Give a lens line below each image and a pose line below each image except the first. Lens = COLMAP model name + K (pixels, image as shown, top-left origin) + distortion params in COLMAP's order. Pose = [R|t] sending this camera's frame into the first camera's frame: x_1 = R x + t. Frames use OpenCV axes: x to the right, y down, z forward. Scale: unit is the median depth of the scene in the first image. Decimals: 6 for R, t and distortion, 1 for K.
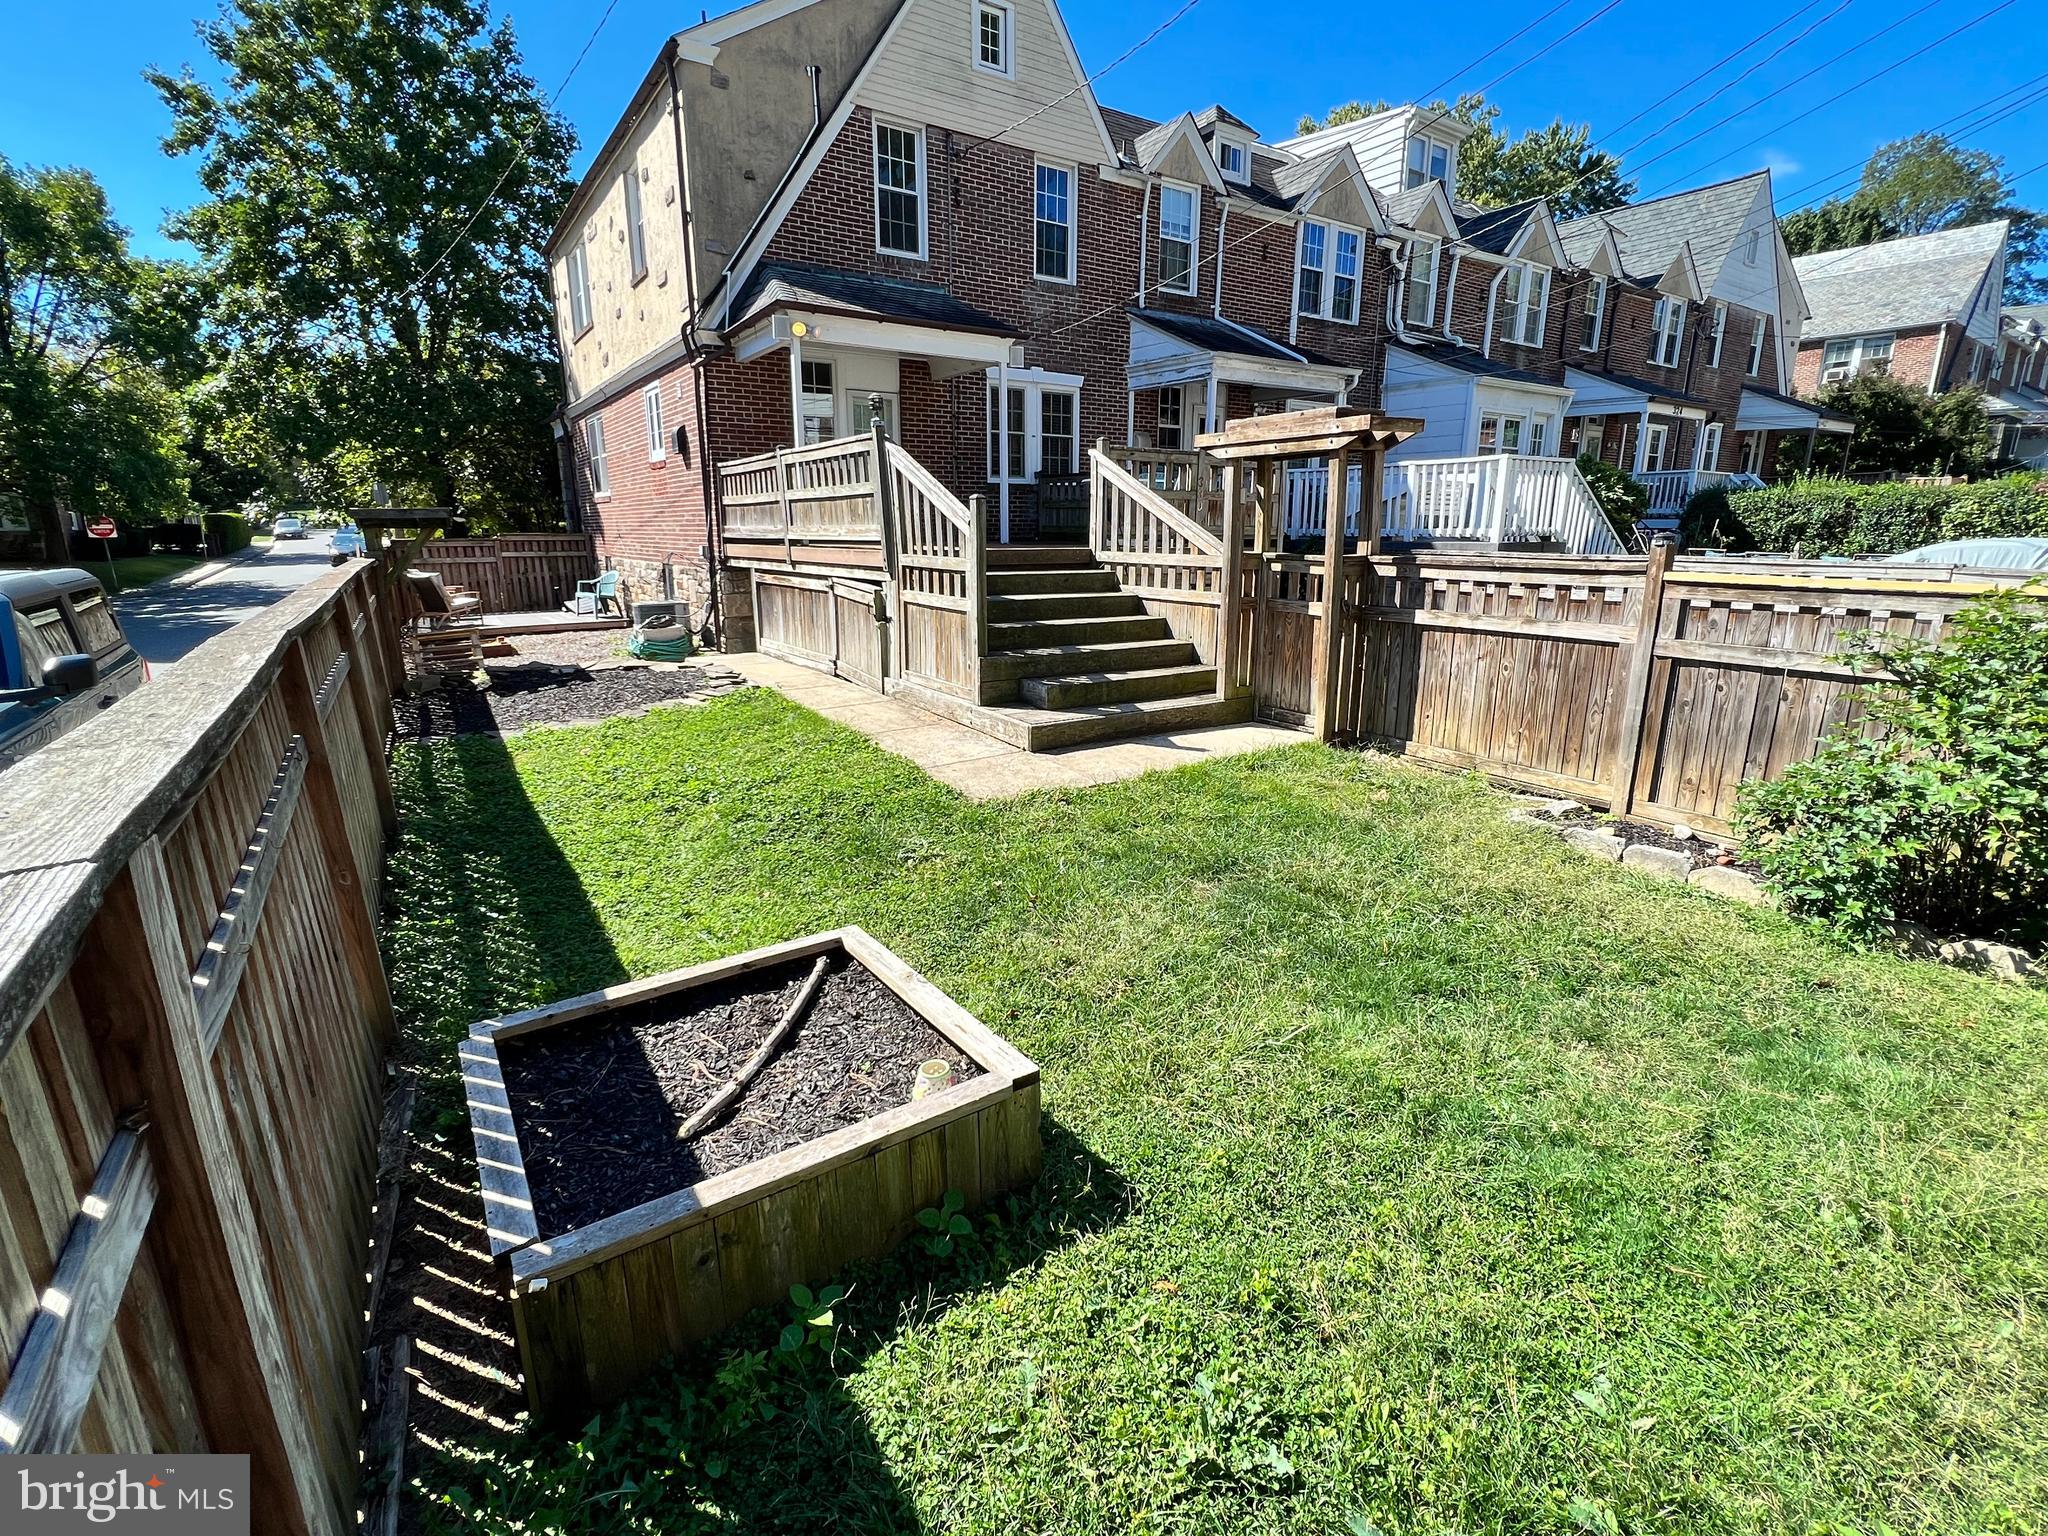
lens RADIAL K [[964.6, 0, 1025.7], [0, 964.6, 775.9], [0, 0, 1]] dist [0.000990, -0.000501]
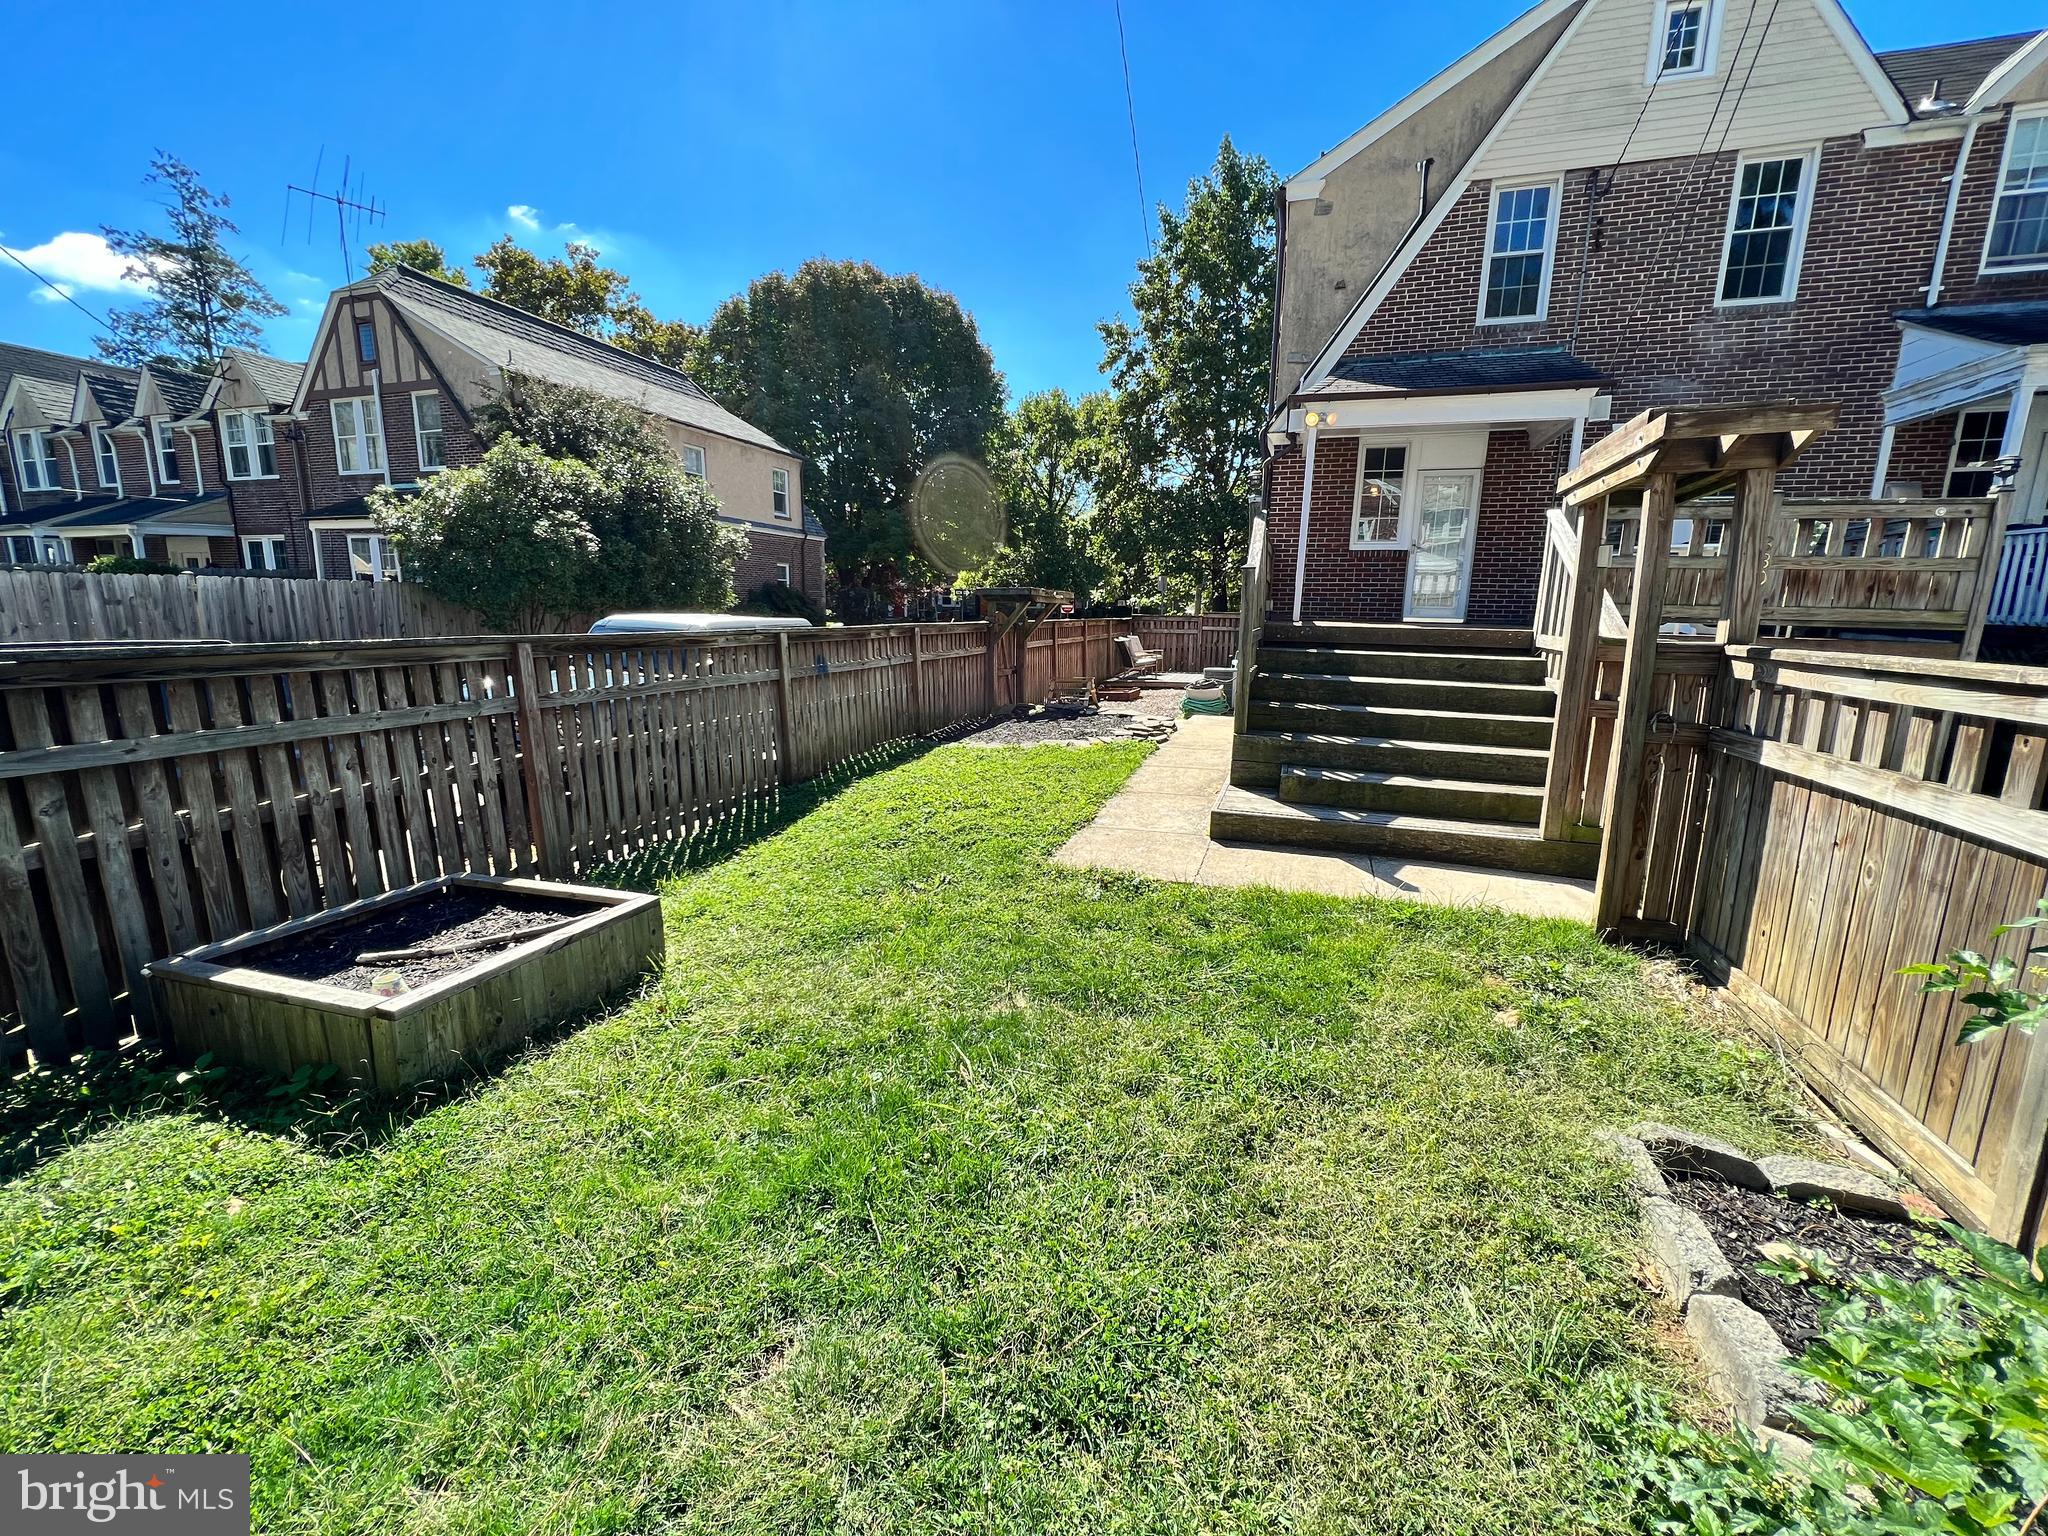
lens RADIAL K [[834.3, 0, 1028.0], [0, 834.3, 774.2], [0, 0, 1]] dist [-0.002571, -0.000218]
pose [[0.616794, 0.163680, -0.769919, 0.280290], [-0.212998, 0.976354, 0.036930, -0.043158], [0.757758, 0.141213, 0.637073, 0.198587]]
